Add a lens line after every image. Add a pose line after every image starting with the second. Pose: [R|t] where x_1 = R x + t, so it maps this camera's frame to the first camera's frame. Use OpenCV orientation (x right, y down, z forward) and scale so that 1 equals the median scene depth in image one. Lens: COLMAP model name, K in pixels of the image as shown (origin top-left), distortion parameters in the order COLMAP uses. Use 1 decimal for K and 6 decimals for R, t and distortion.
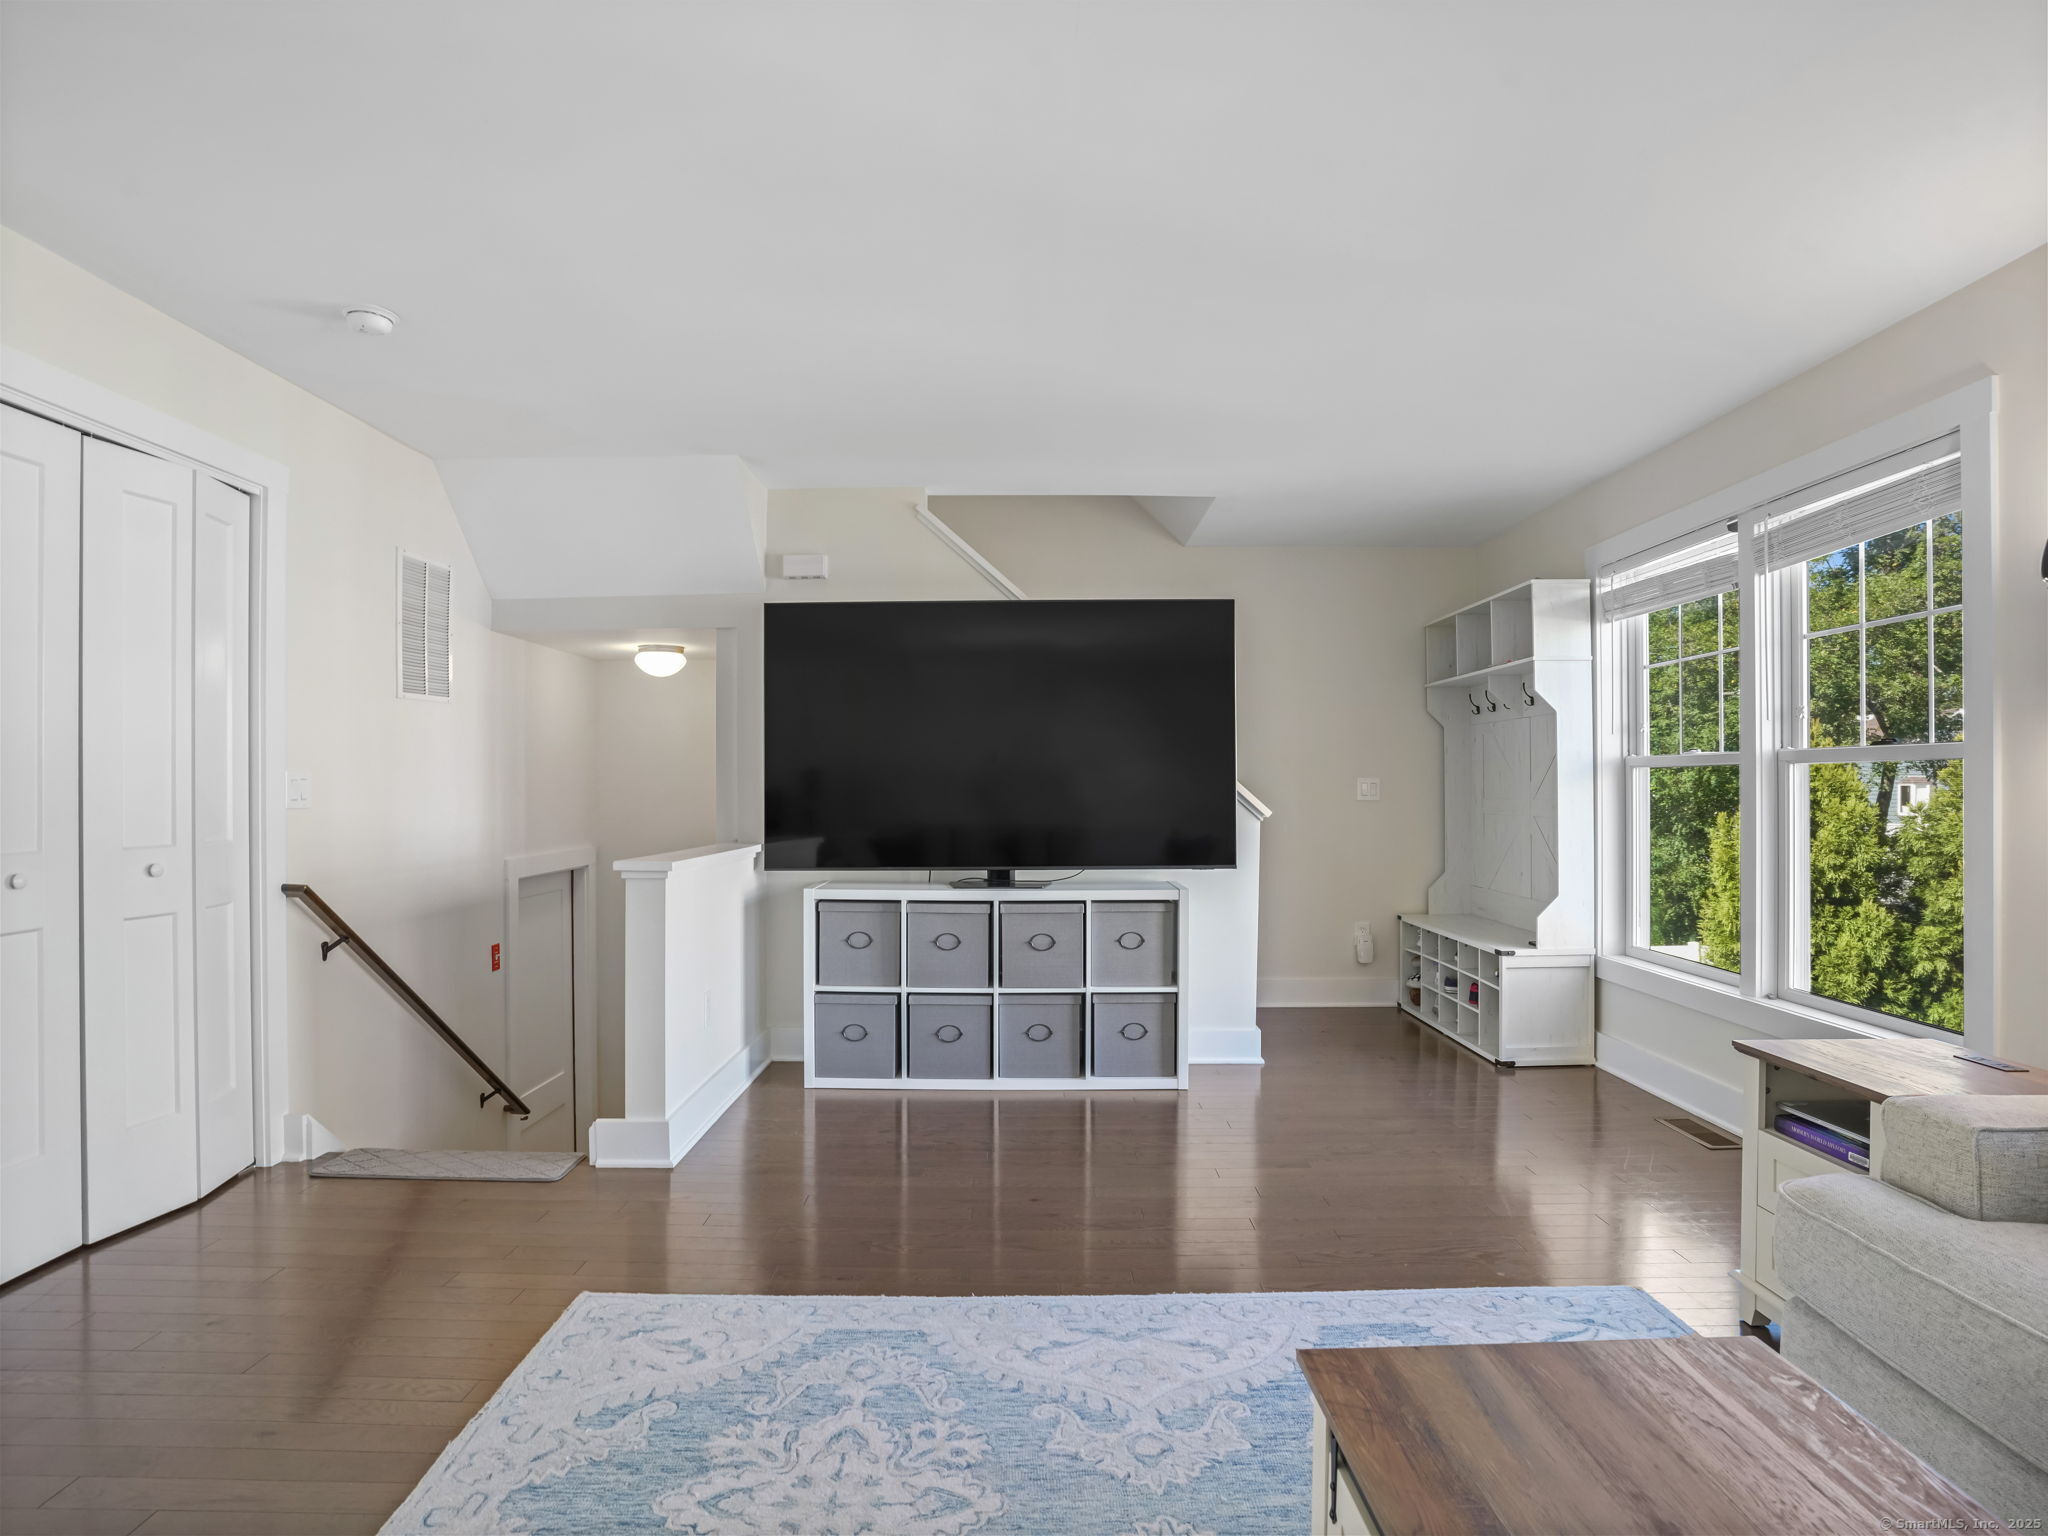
lens RADIAL K [[1121.2, 0, 1021.1], [0, 1121.2, 779.6], [0, 0, 1]] dist [-0.062910, 0.014018]
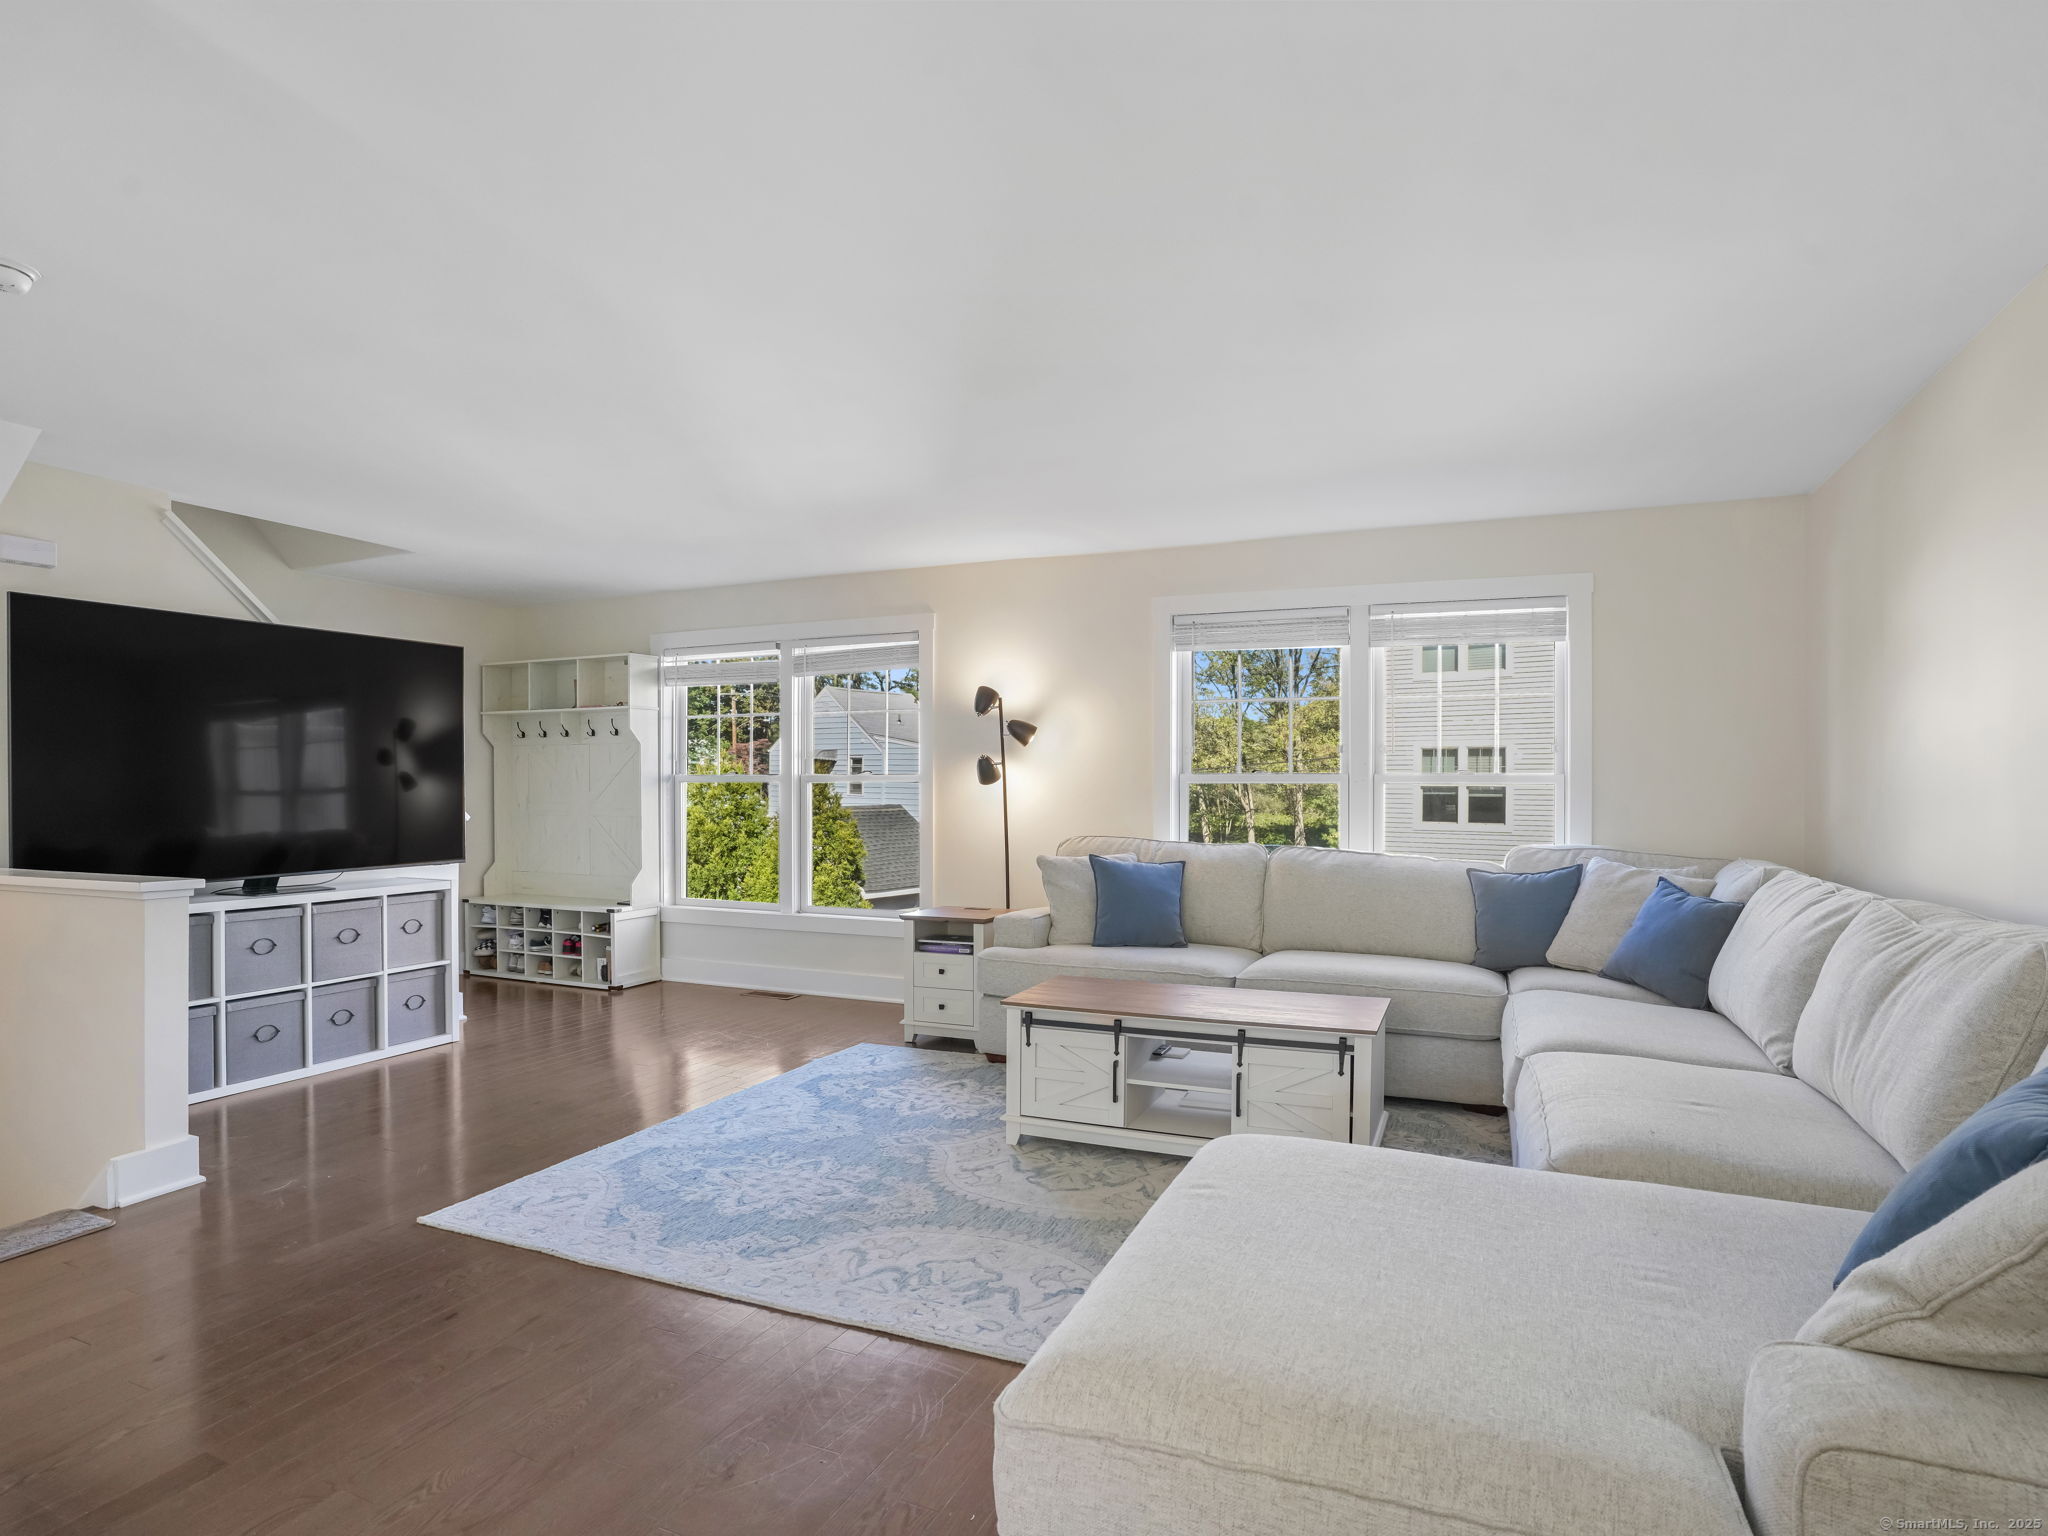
lens RADIAL K [[1121.2, 0, 1010.7], [0, 1121.2, 785.0], [0, 0, 1]] dist [-0.062910, 0.014018]
pose [[0.403674, 0.000792, 0.914903, -0.718814], [-0.006193, 0.999979, 0.001867, -0.013153], [-0.914882, -0.006420, 0.403670, -0.055454]]
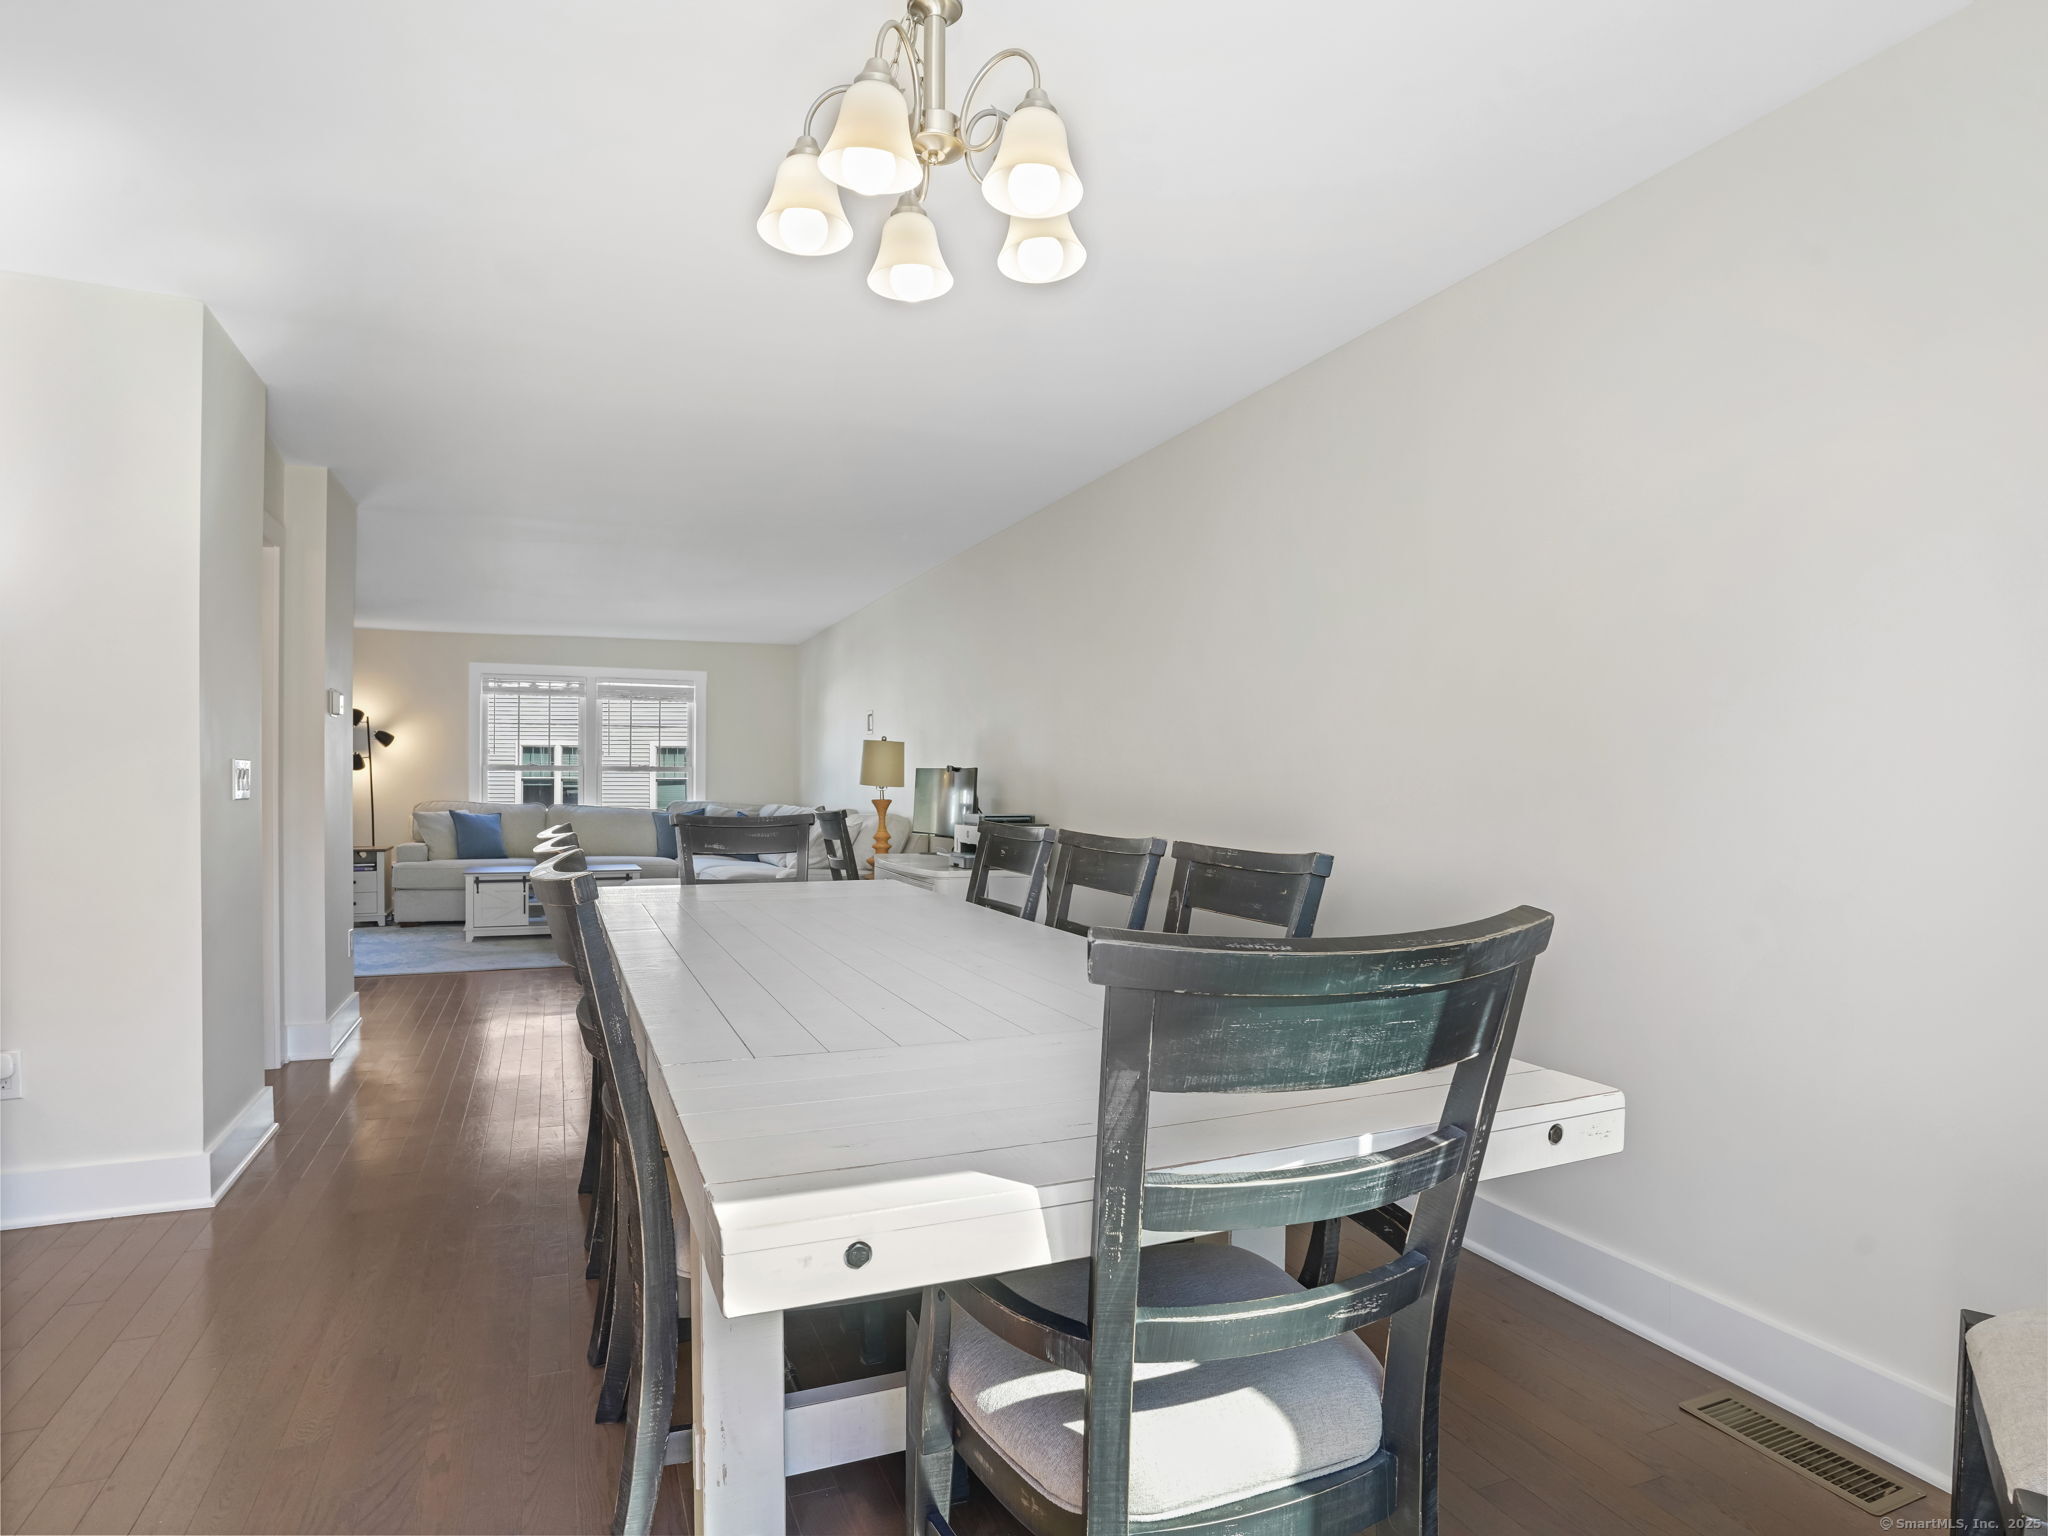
lens RADIAL K [[1121.2, 0, 992.7], [0, 1121.2, 795.8], [0, 0, 1]] dist [-0.062910, 0.014018]
pose [[-0.372460, -0.011074, 0.927982, -1.900333], [-0.008681, 0.999927, 0.008448, 0.009554], [-0.928008, -0.004909, -0.372529, 0.174211]]
